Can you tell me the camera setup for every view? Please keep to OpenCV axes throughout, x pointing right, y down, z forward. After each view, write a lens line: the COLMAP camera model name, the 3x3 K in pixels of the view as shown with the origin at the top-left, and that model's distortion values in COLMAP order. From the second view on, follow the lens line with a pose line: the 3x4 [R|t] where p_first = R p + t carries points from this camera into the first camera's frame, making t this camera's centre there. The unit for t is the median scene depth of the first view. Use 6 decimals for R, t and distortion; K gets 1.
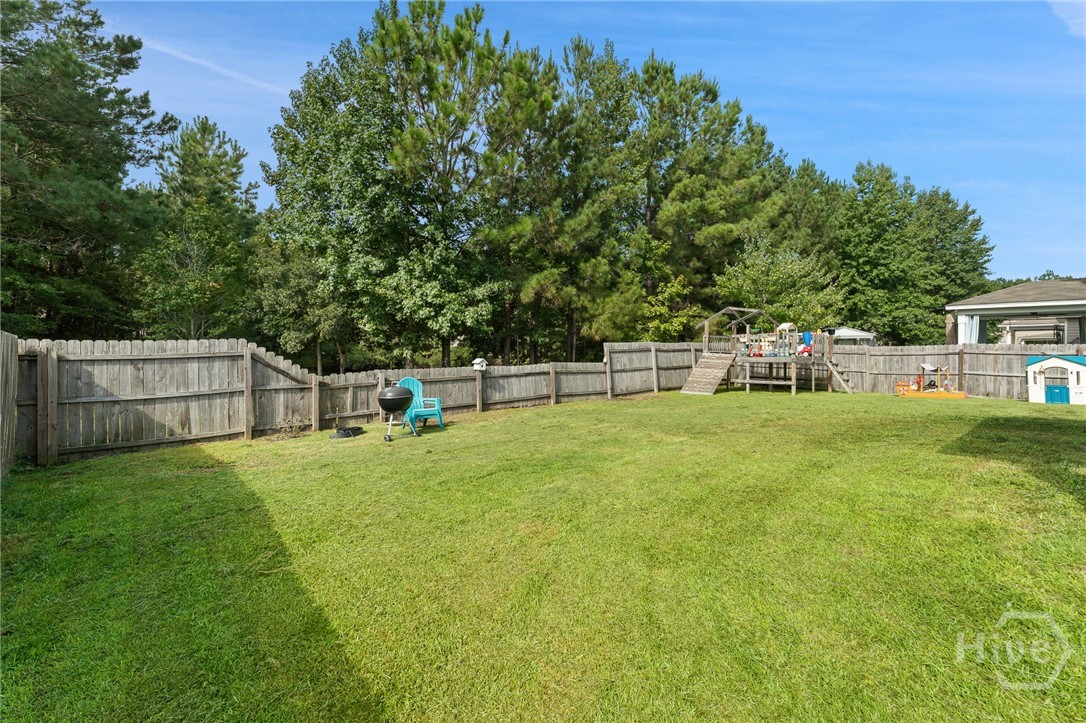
lens RADIAL K [[489.1, 0, 543.0], [0, 489.1, 361.5], [0, 0, 1]] dist [0.024720, 0.000269]
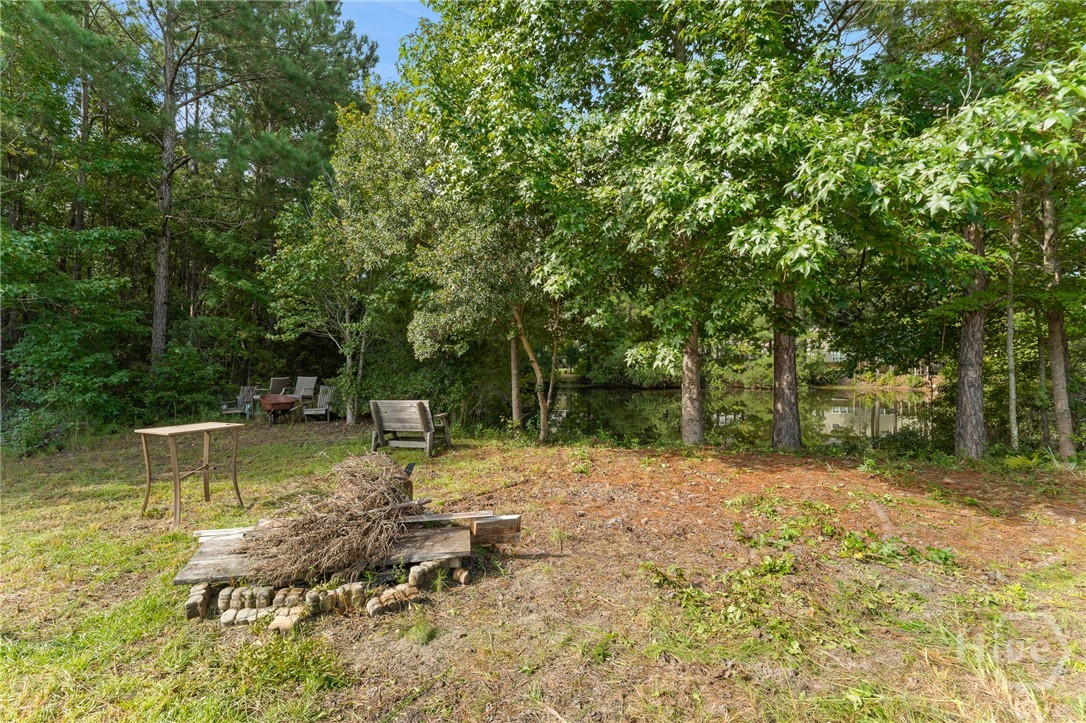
lens RADIAL K [[489.1, 0, 543.0], [0, 489.1, 361.5], [0, 0, 1]] dist [0.024720, 0.000269]
pose [[0.815487, -0.011306, -0.578665, -0.166822], [-0.007360, 0.999526, -0.029900, -0.003820], [0.578729, 0.028641, 0.815017, 0.738831]]
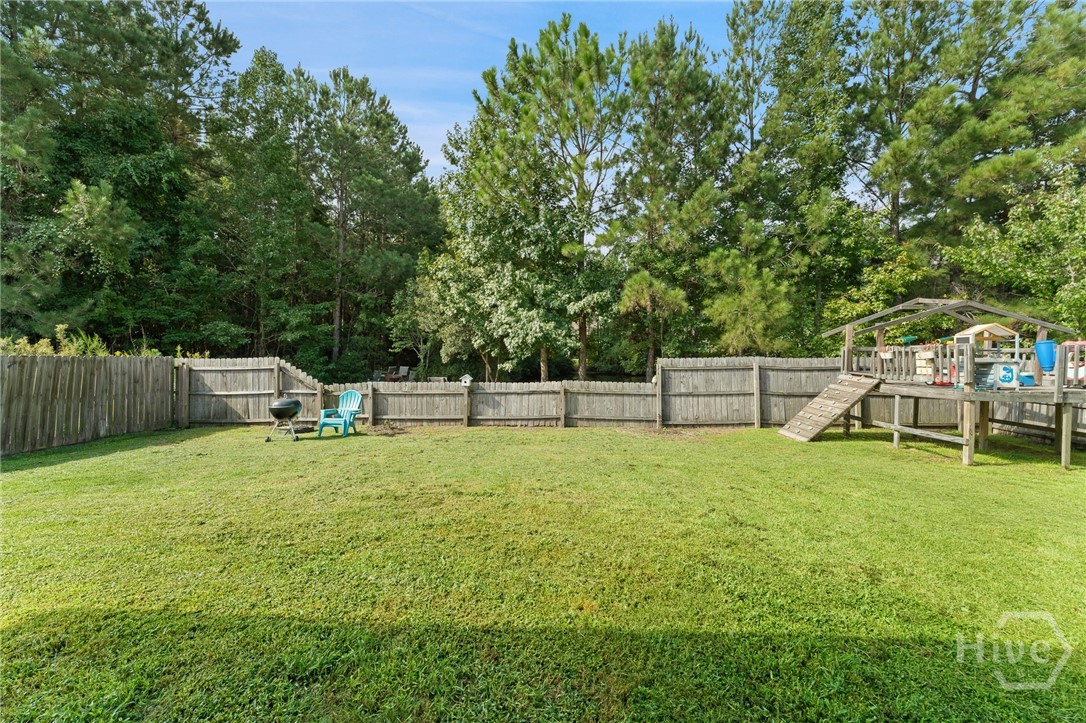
lens RADIAL K [[489.1, 0, 543.0], [0, 489.1, 361.5], [0, 0, 1]] dist [0.024720, 0.000269]
pose [[0.713521, 0.017727, -0.700410, 0.569343], [-0.022540, 0.999743, 0.002341, -0.031576], [0.700271, 0.014117, 0.713737, 0.305278]]
